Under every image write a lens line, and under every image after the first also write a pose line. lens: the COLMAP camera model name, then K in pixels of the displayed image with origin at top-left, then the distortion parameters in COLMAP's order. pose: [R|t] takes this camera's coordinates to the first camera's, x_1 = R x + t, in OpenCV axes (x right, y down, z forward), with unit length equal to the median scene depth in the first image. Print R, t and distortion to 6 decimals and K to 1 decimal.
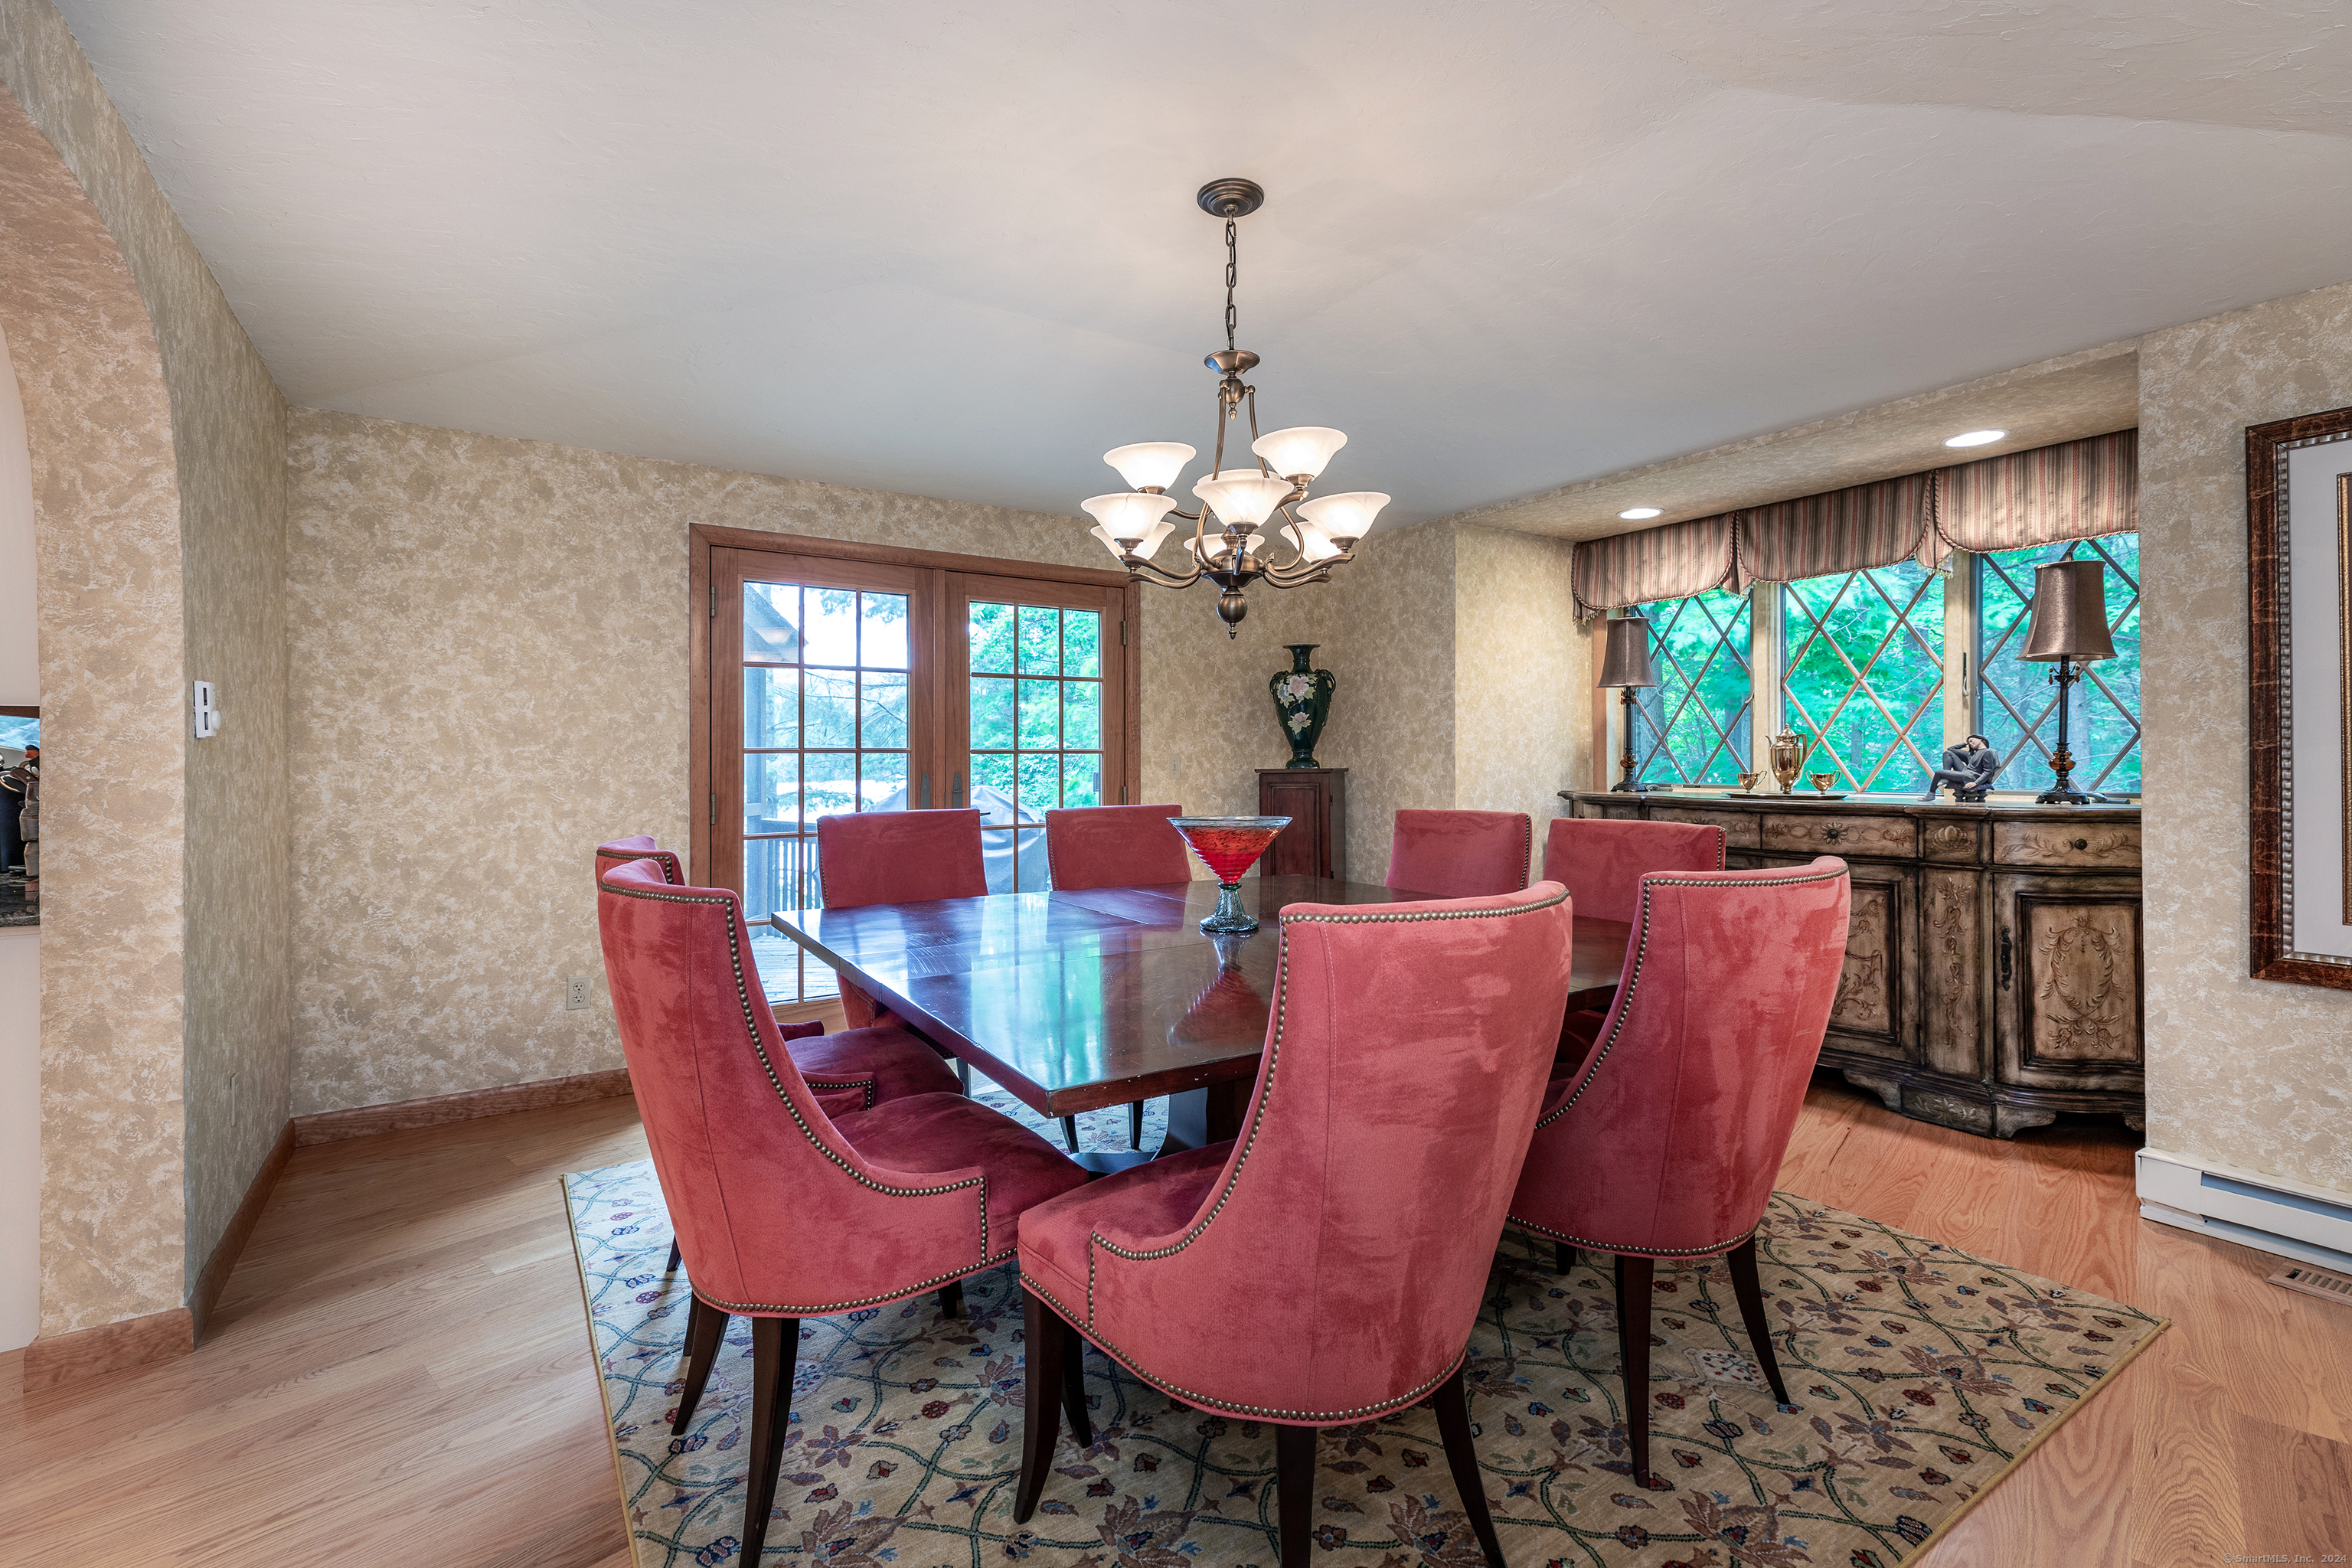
lens RADIAL K [[1064.6, 0, 1184.0], [0, 1064.6, 760.3], [0, 0, 1]] dist [0.024874, -0.003242]
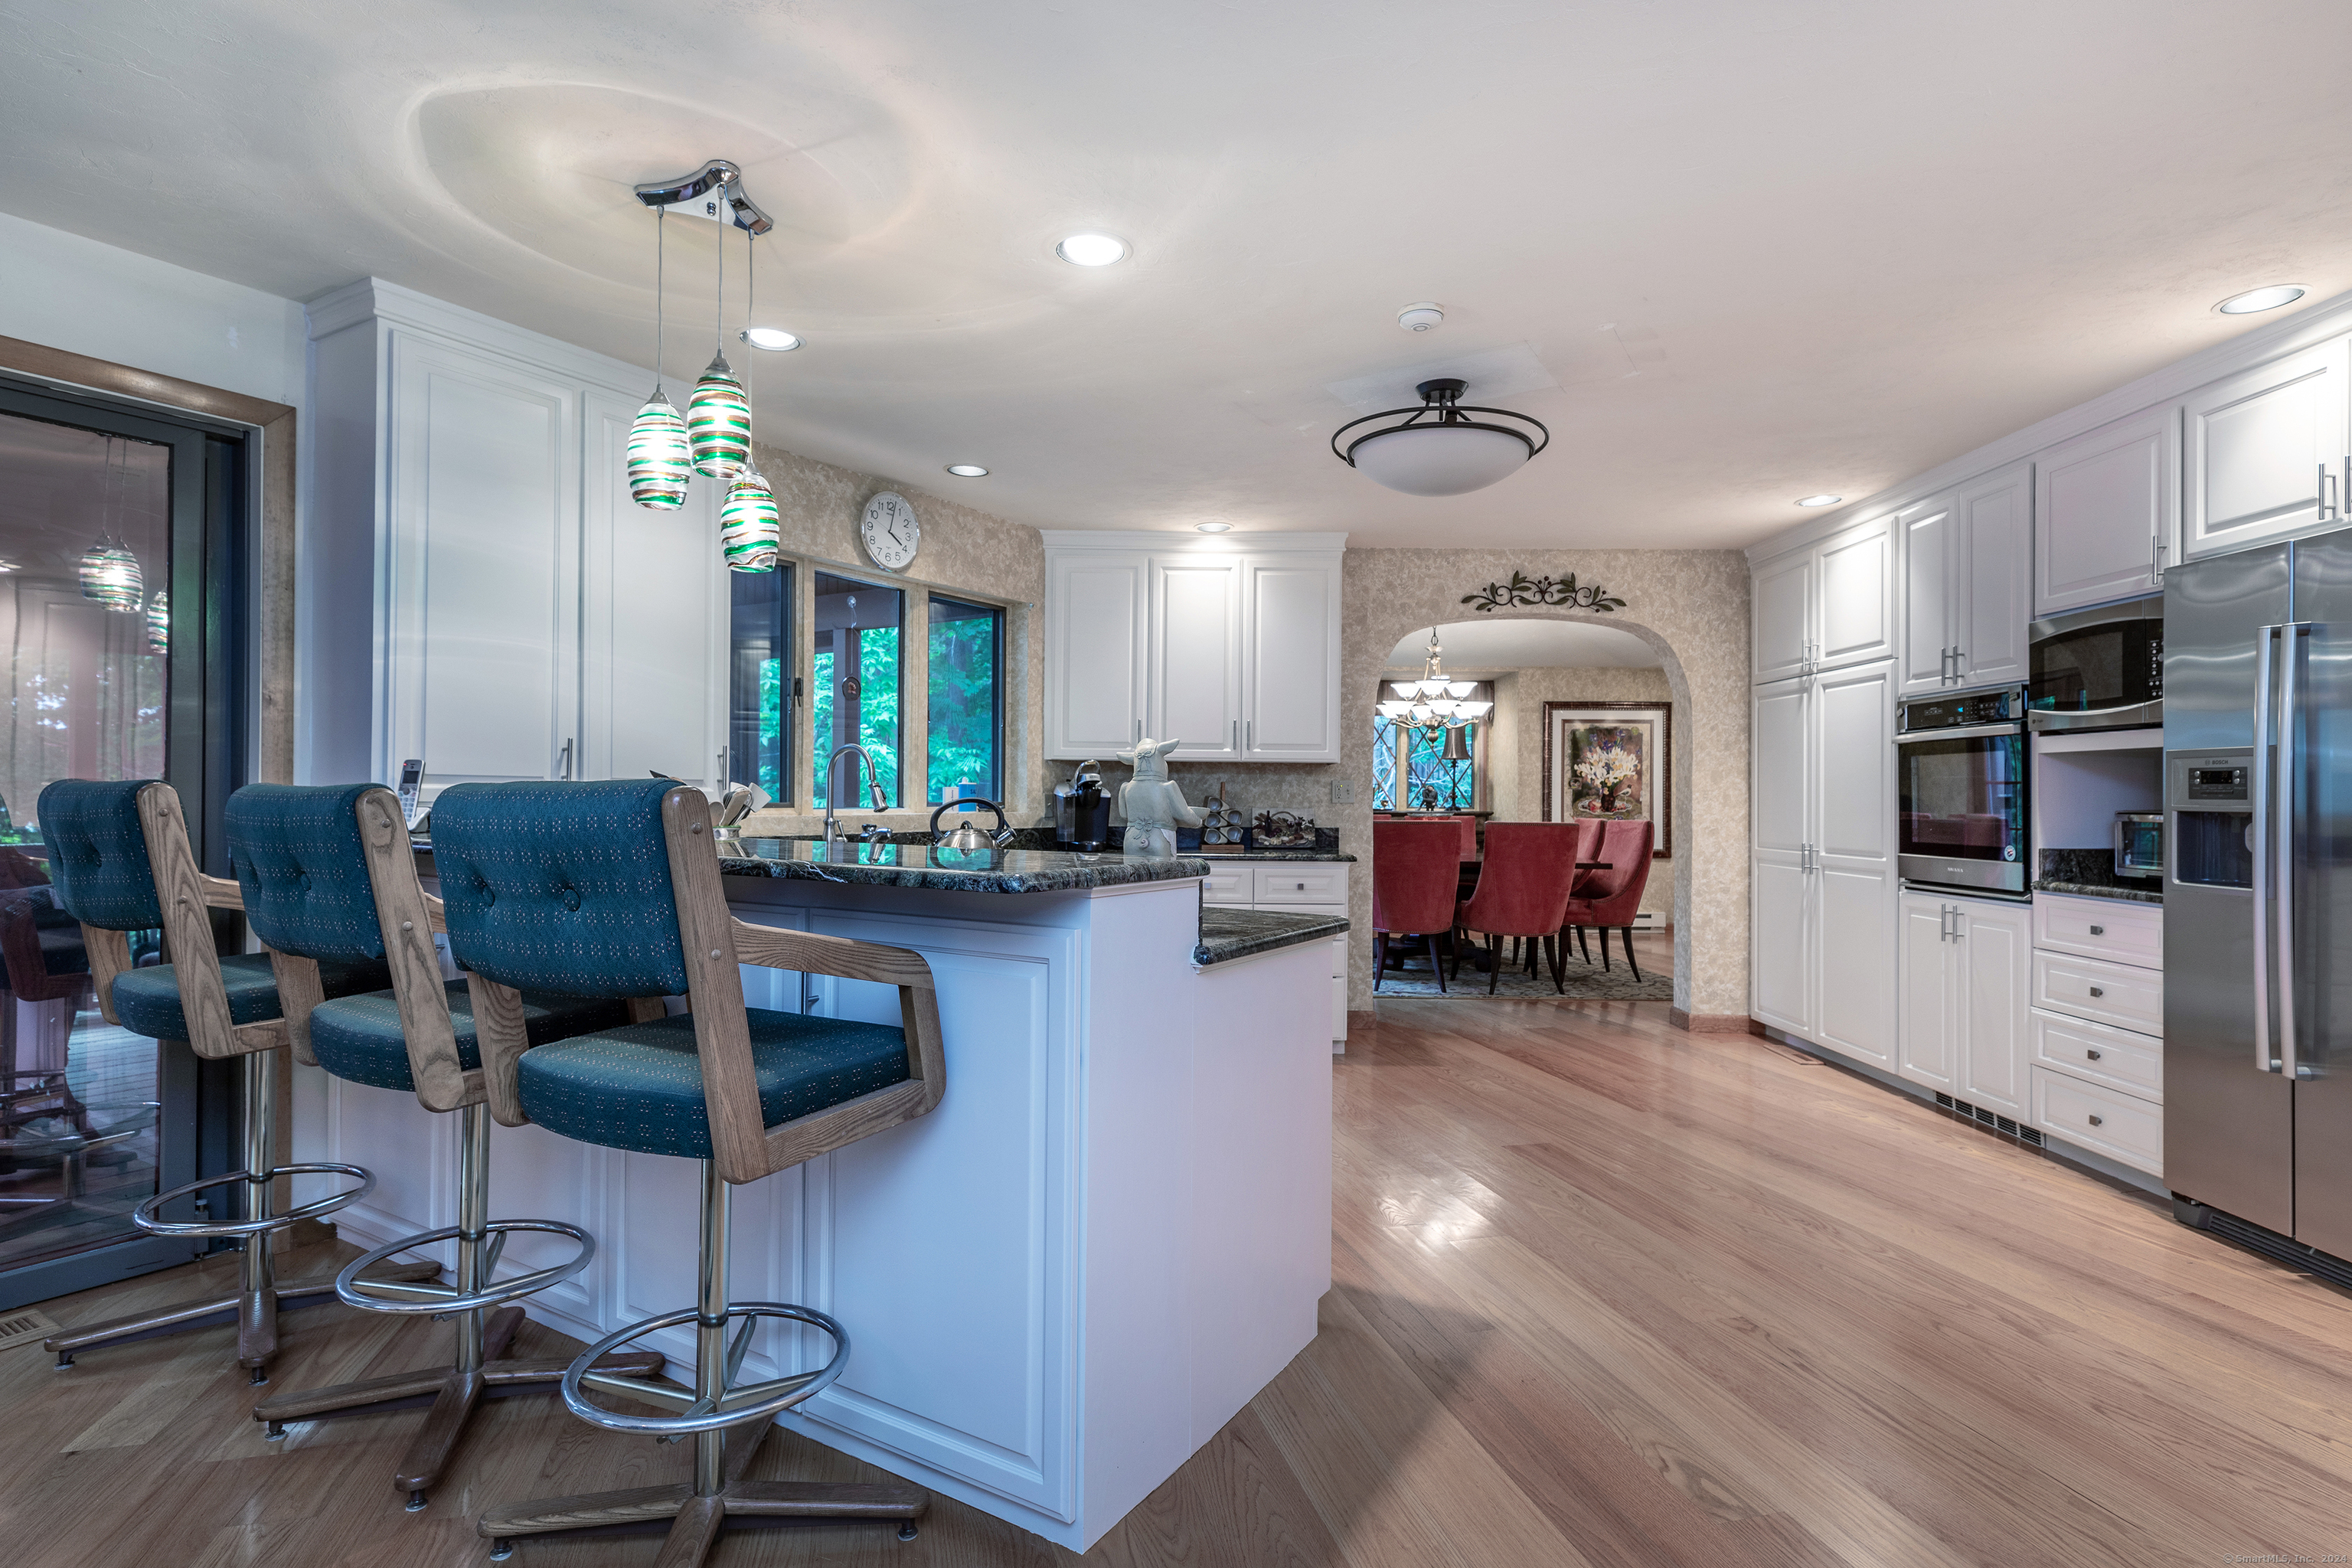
lens RADIAL K [[1193.6, 0, 1187.2], [0, 1193.6, 787.2], [0, 0, 1]] dist [0.000201, -0.000779]
pose [[0.550284, 0.014358, 0.834854, -1.621726], [-0.008454, 0.999897, -0.011624, 0.014485], [-0.834935, -0.000662, 0.550349, -0.086748]]
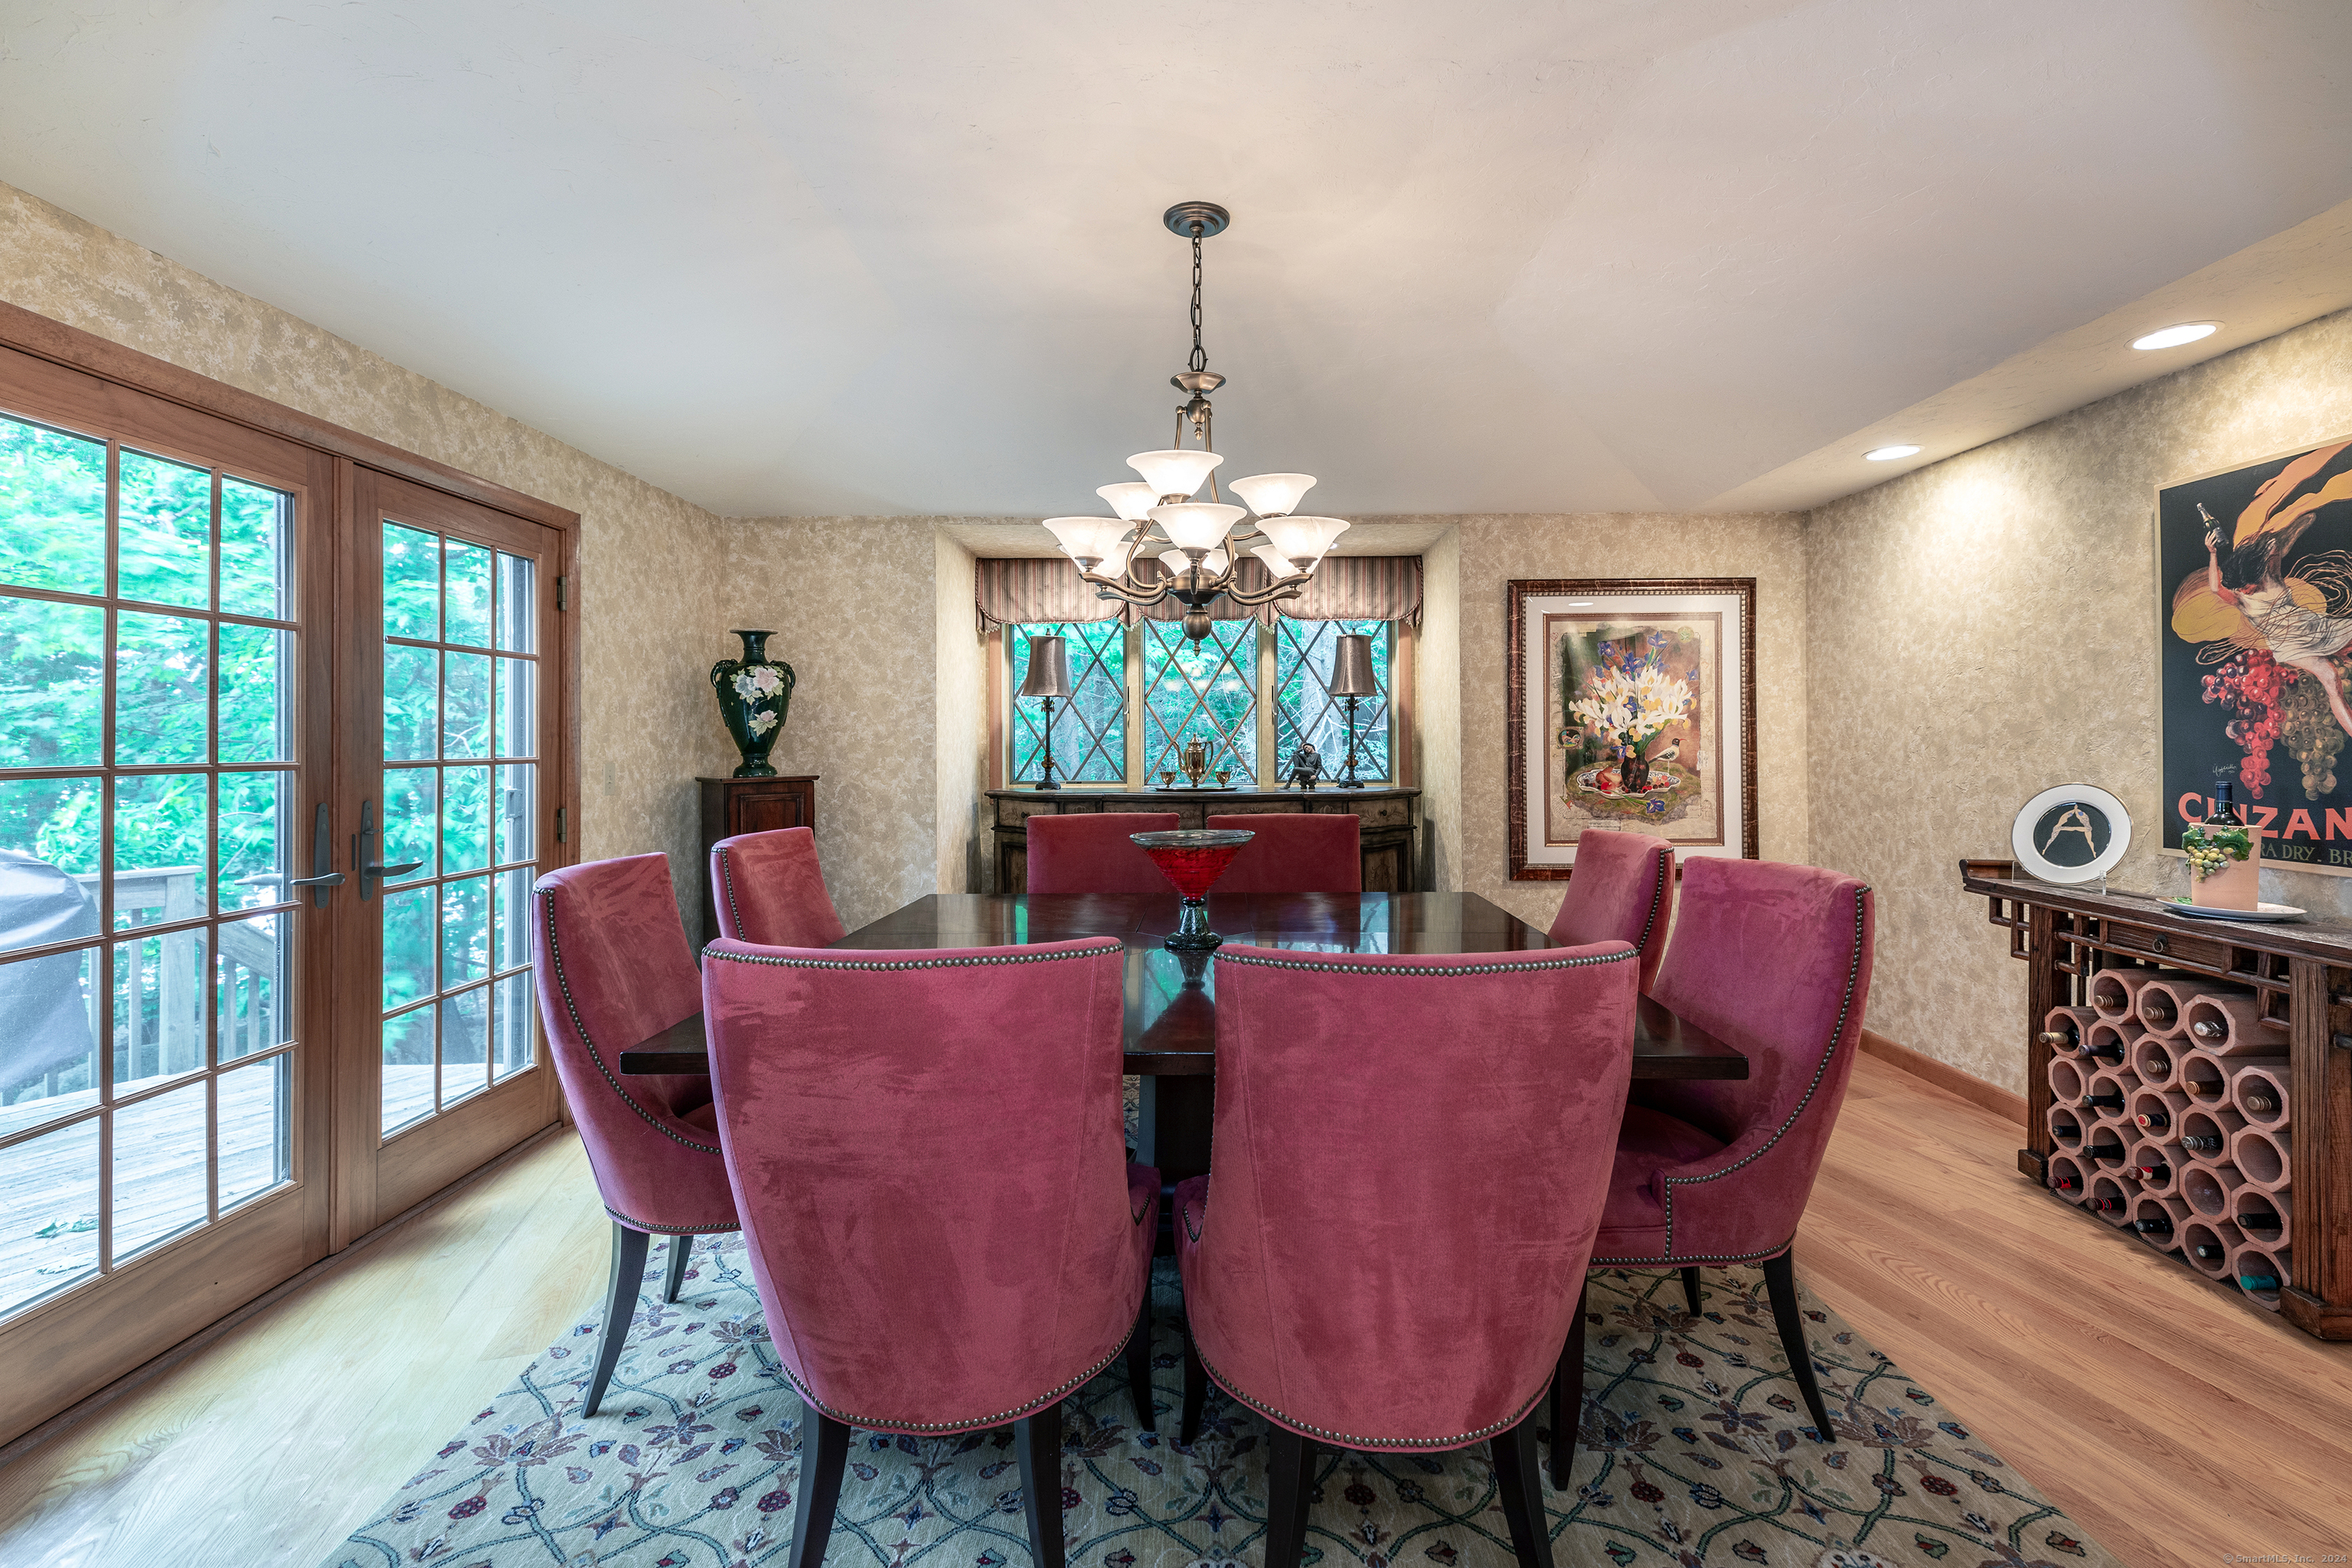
lens RADIAL K [[1064.6, 0, 1223.7], [0, 1064.6, 740.5], [0, 0, 1]] dist [0.024874, -0.003242]
pose [[0.535744, 0.001426, 0.844379, -0.453711], [0.004138, 0.999982, -0.004314, -0.017300], [-0.844370, 0.005805, 0.535729, 0.253320]]
